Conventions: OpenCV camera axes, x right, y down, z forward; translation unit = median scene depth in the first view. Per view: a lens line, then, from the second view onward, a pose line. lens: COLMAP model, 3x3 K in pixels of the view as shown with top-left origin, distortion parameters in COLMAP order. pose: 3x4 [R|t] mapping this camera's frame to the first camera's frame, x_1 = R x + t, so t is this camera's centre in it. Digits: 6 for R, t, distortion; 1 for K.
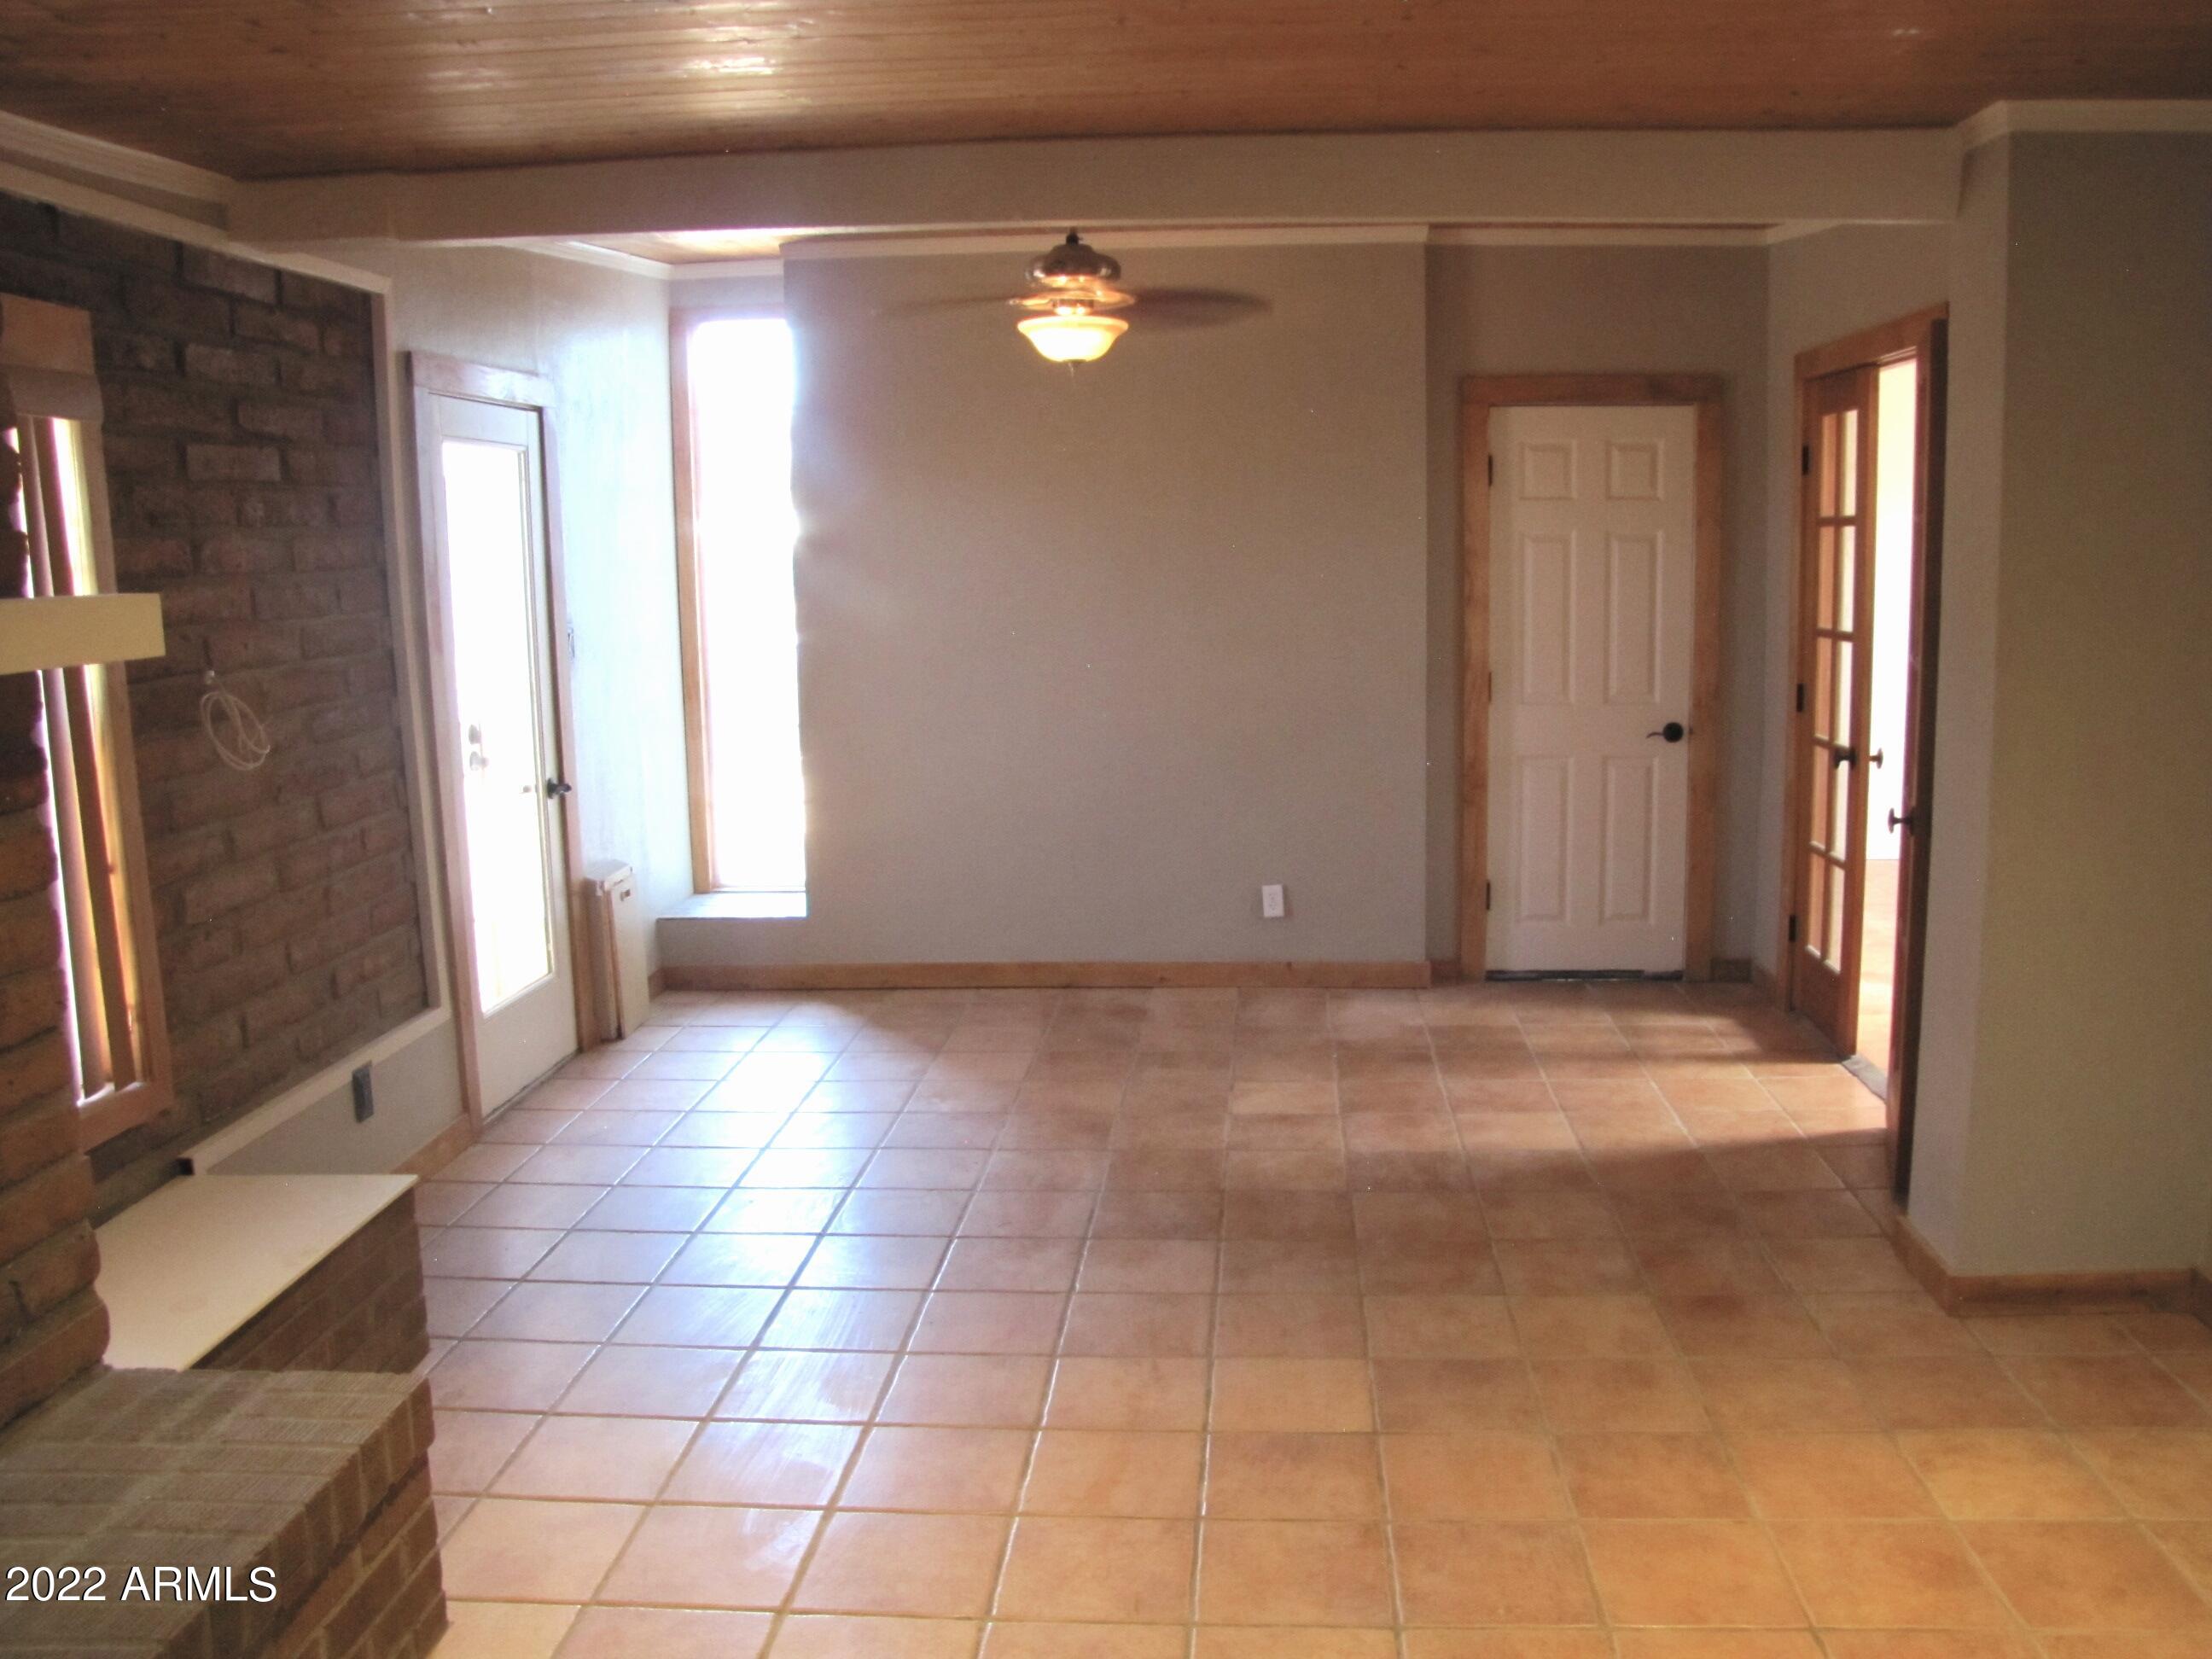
lens RADIAL K [[1873.1, 0, 1119.9], [0, 1873.1, 836.7], [0, 0, 1]] dist [-0.166154, 0.127006]
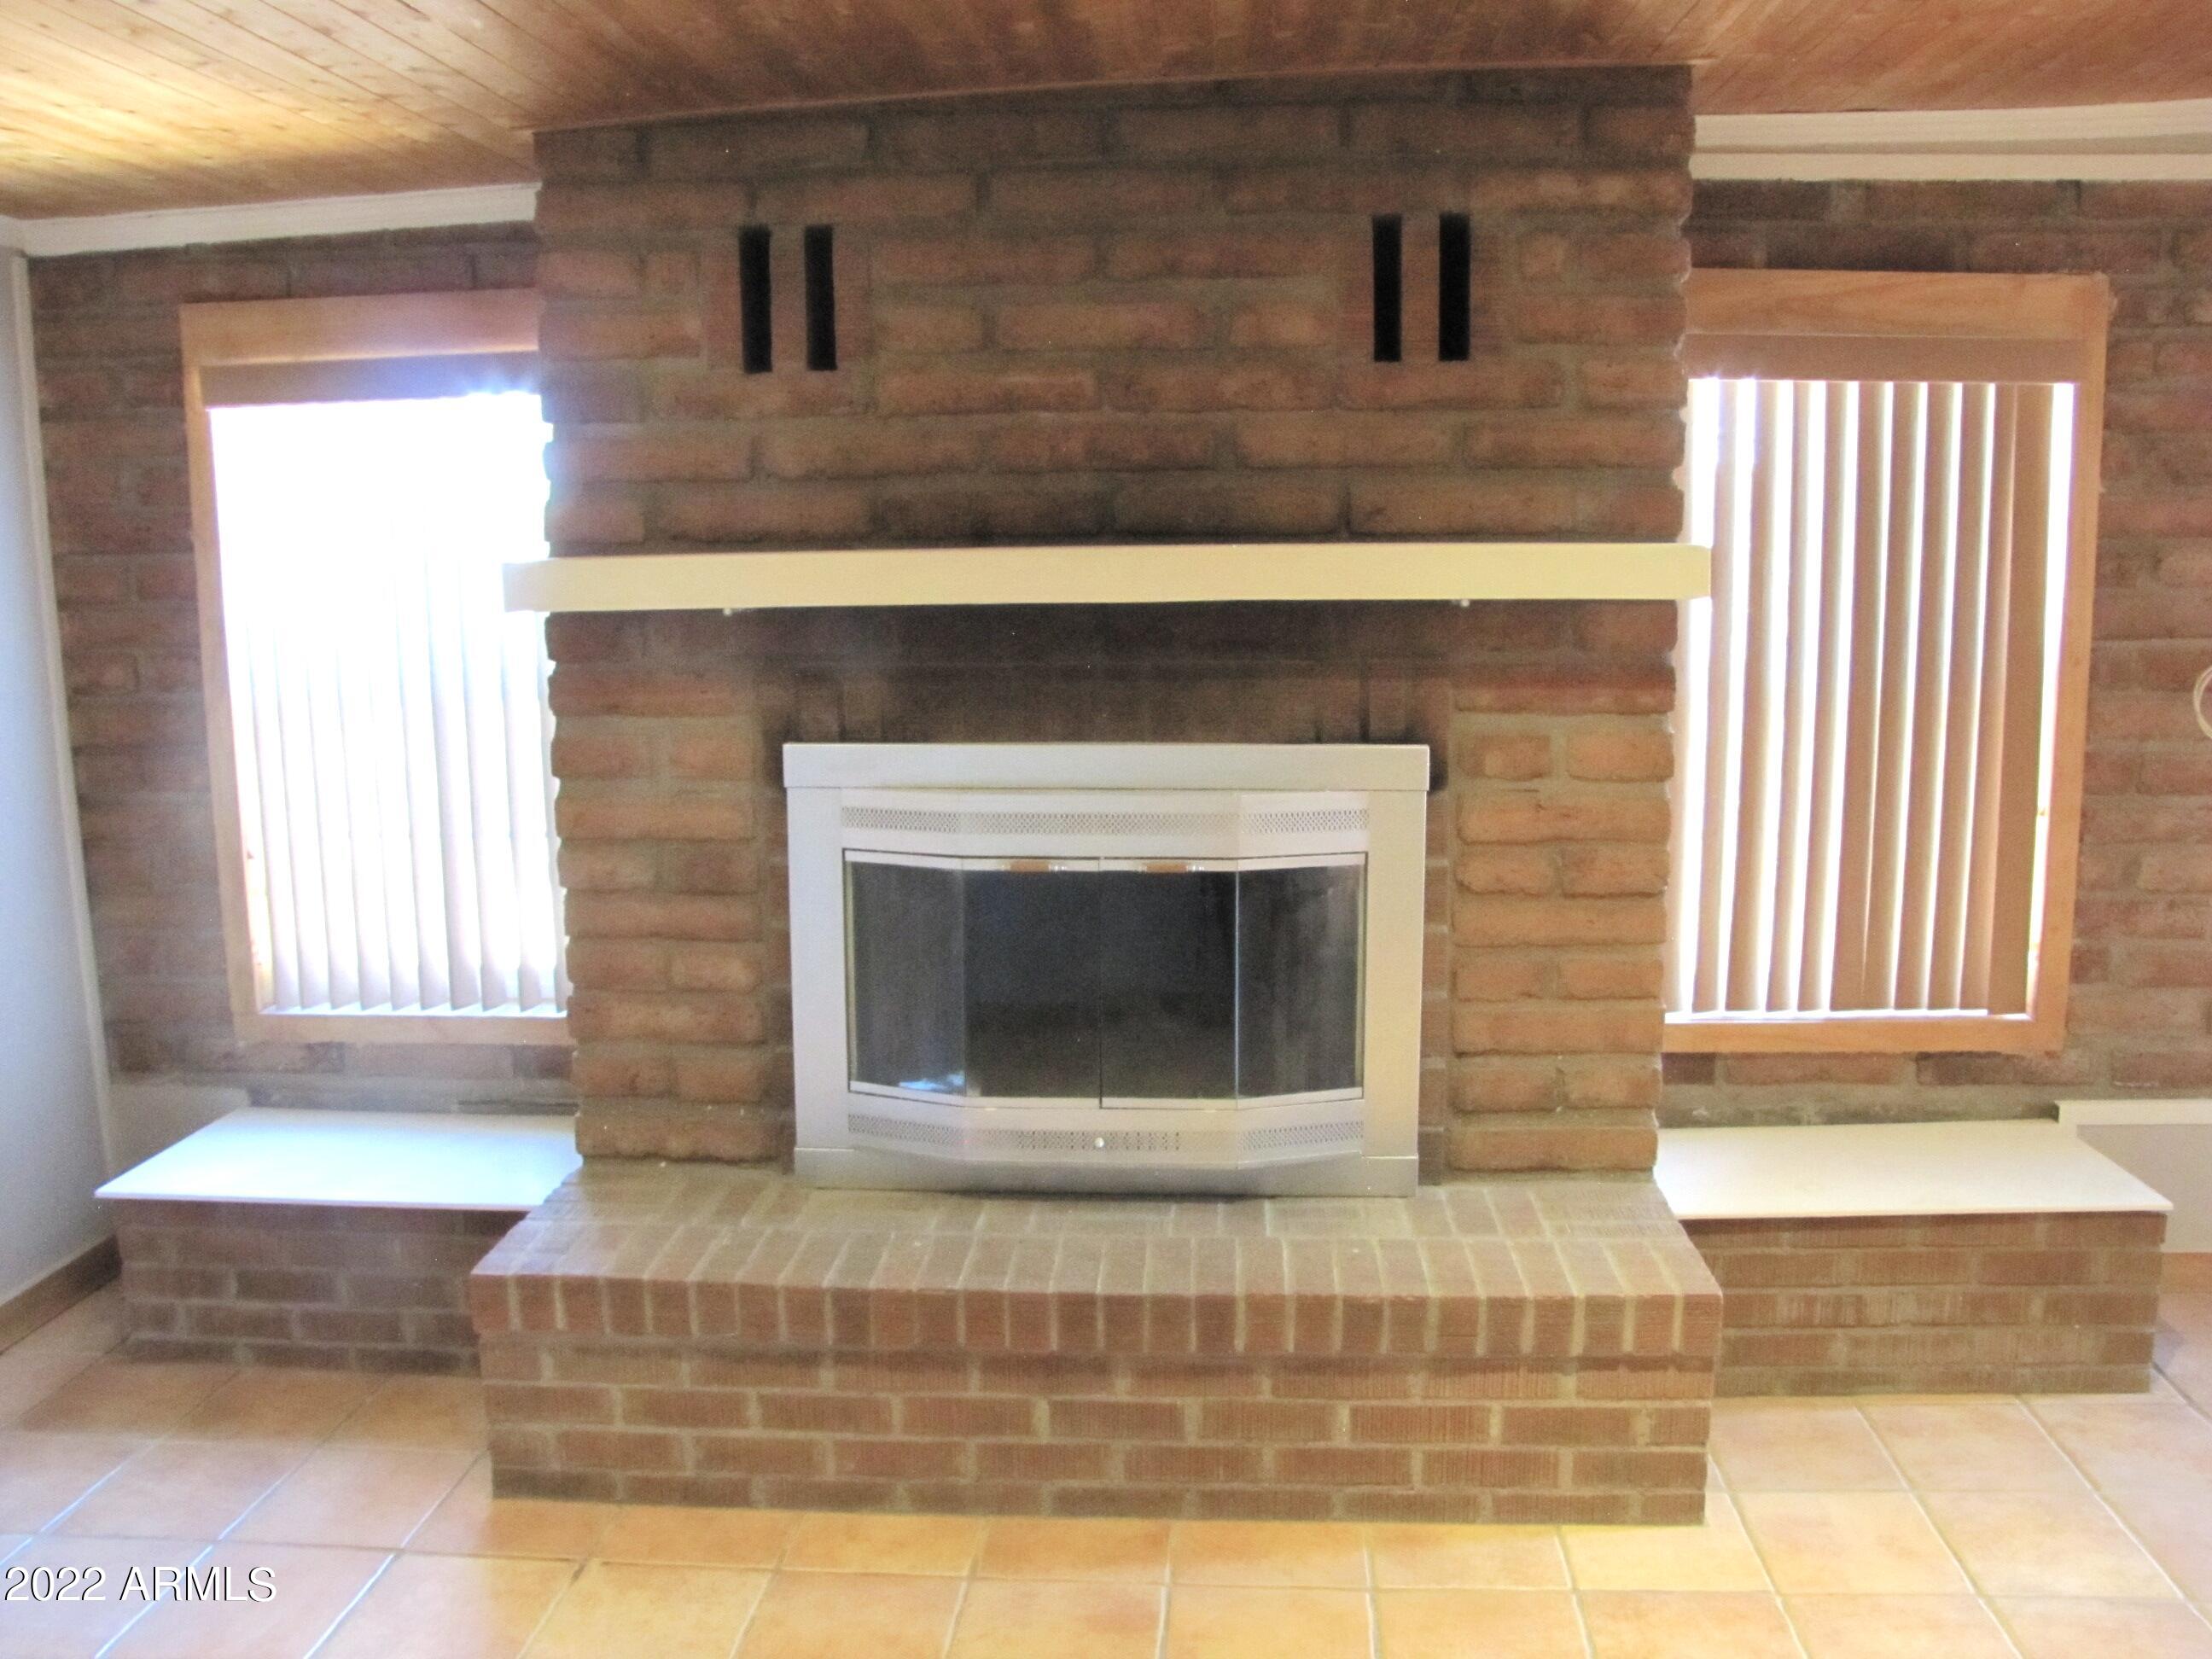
lens RADIAL K [[1873.1, 0, 1119.3], [0, 1873.1, 824.8], [0, 0, 1]] dist [-0.166154, 0.127006]
pose [[0.004721, 0.173411, -0.984838, 0.500591], [-0.141660, 0.975033, 0.171006, -0.082820], [0.989904, 0.138705, 0.029168, 0.462931]]
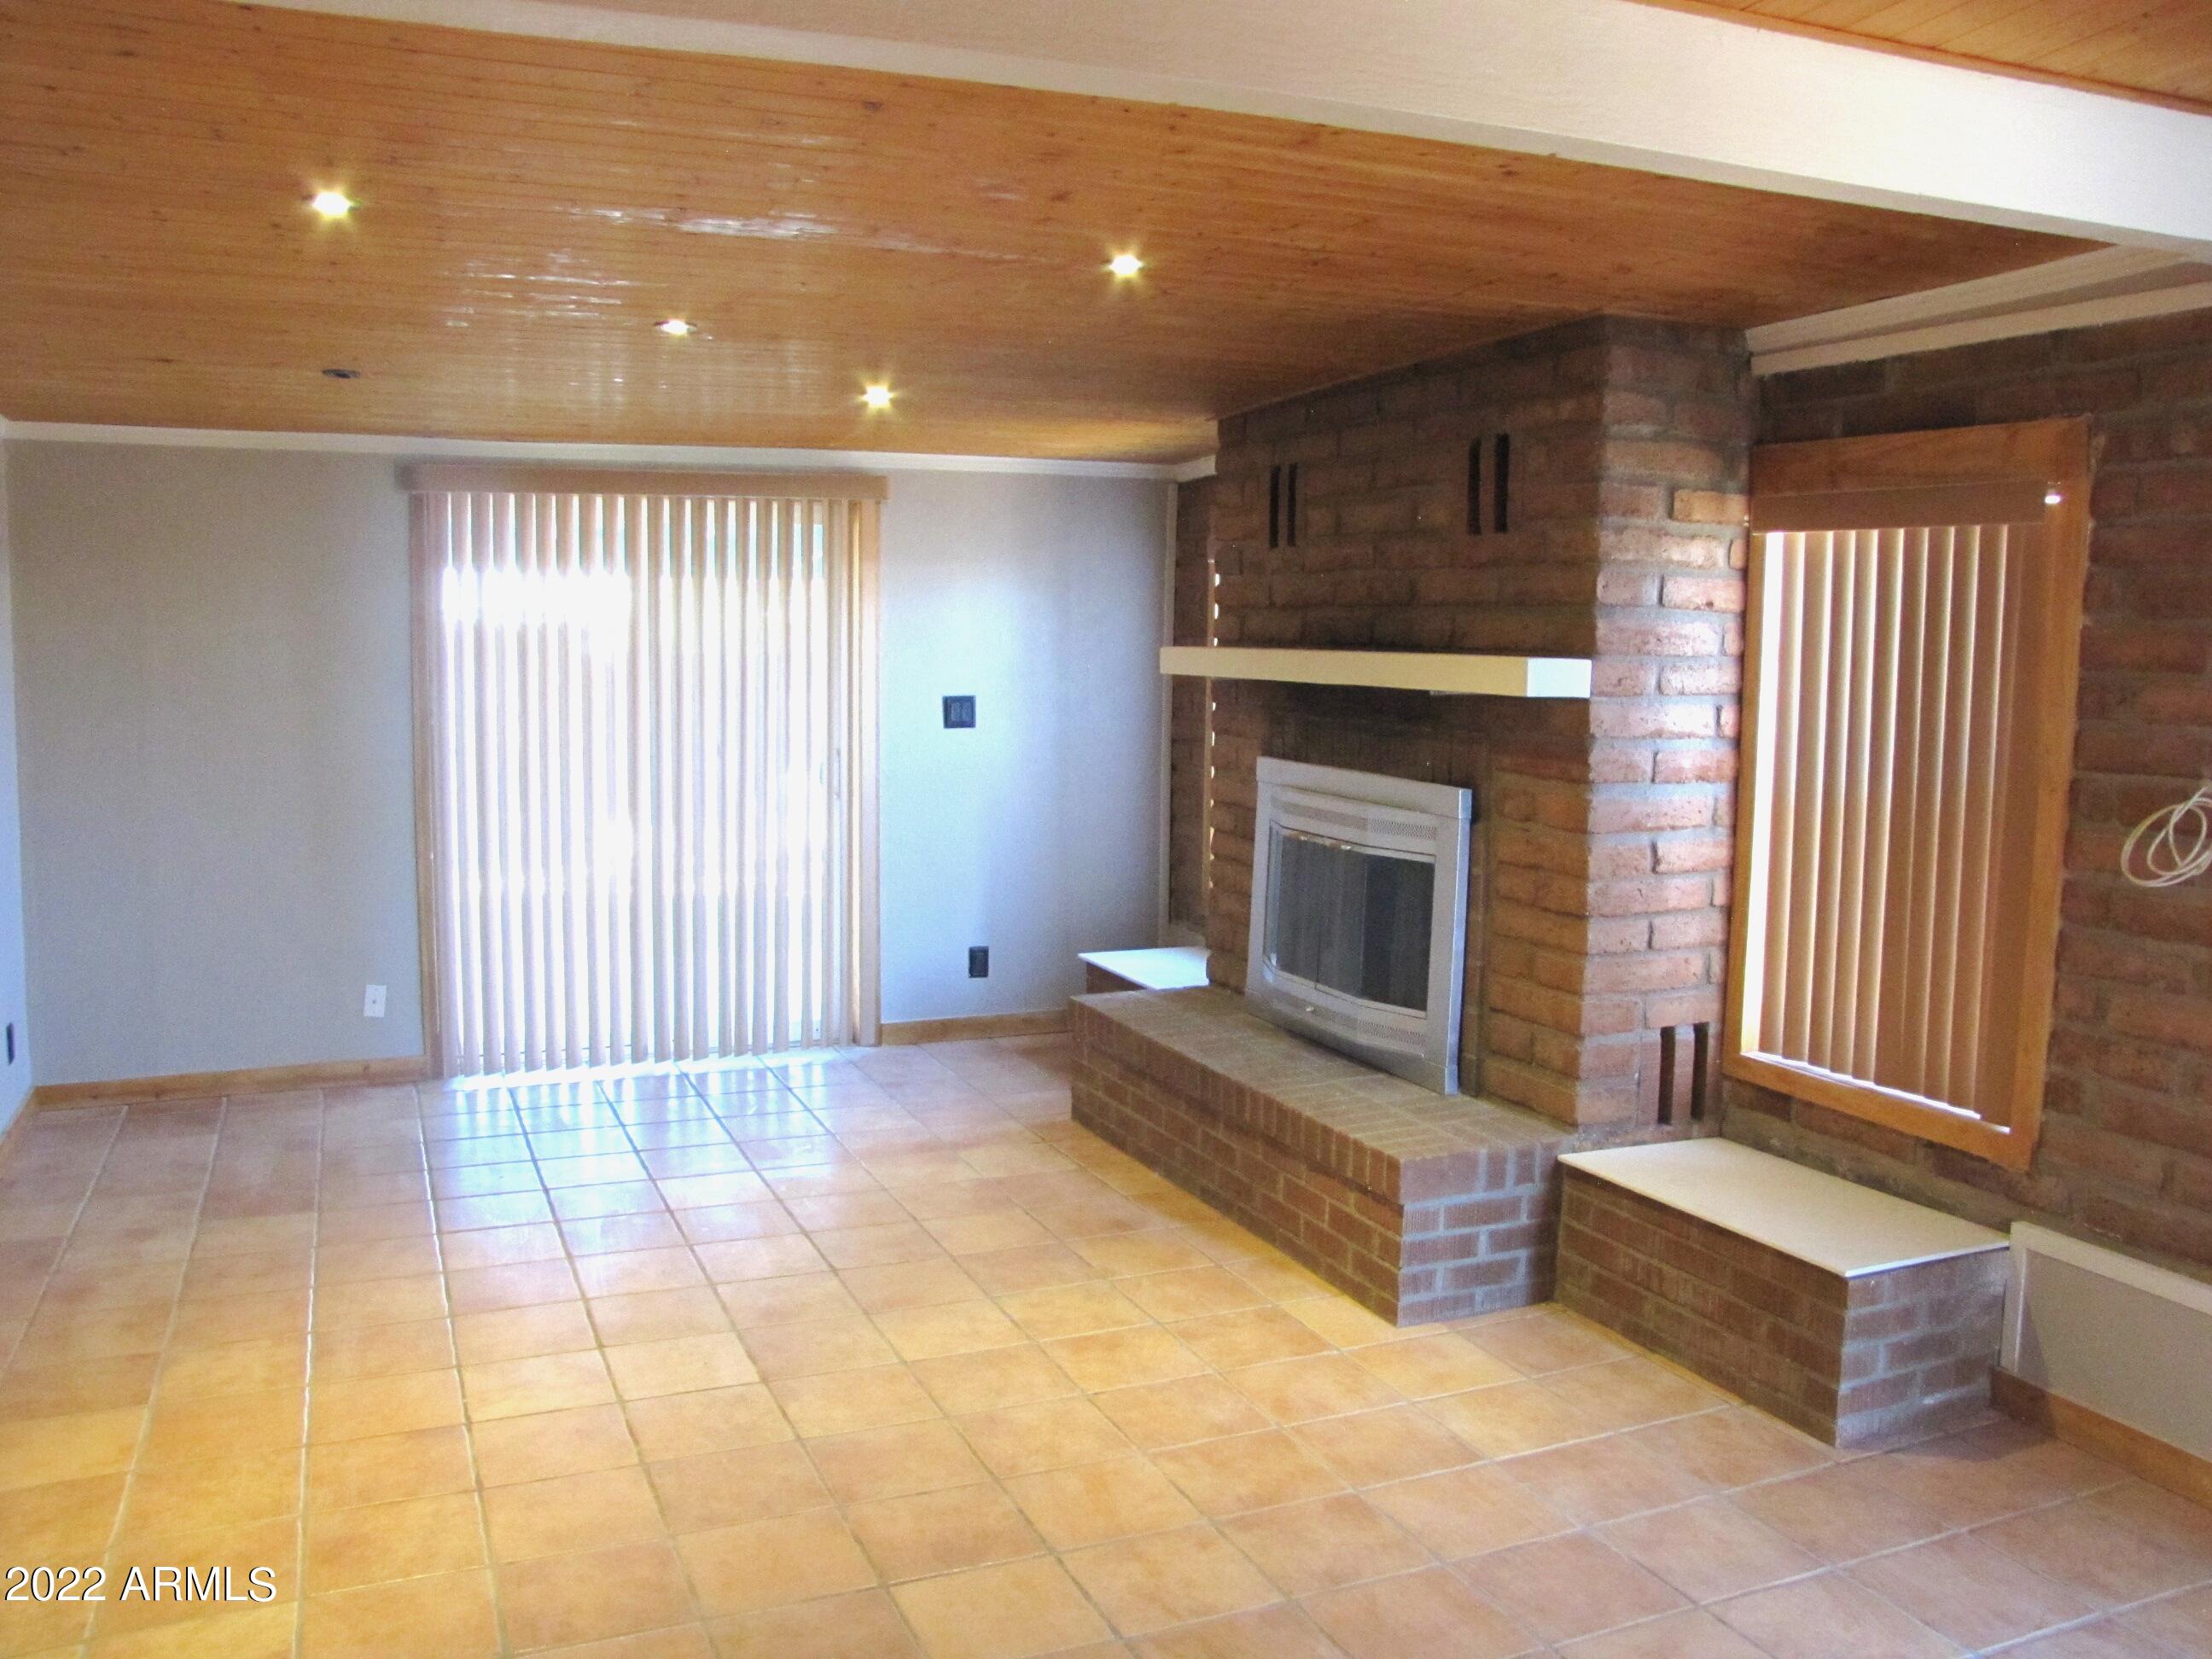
lens RADIAL K [[1873.1, 0, 1109.2], [0, 1873.1, 830.1], [0, 0, 1]] dist [-0.166154, 0.127006]
pose [[-0.891515, 0.053157, -0.449862, 0.439766], [-0.067819, 0.966236, 0.248574, -0.291273], [0.447886, 0.252116, -0.857809, 1.772612]]
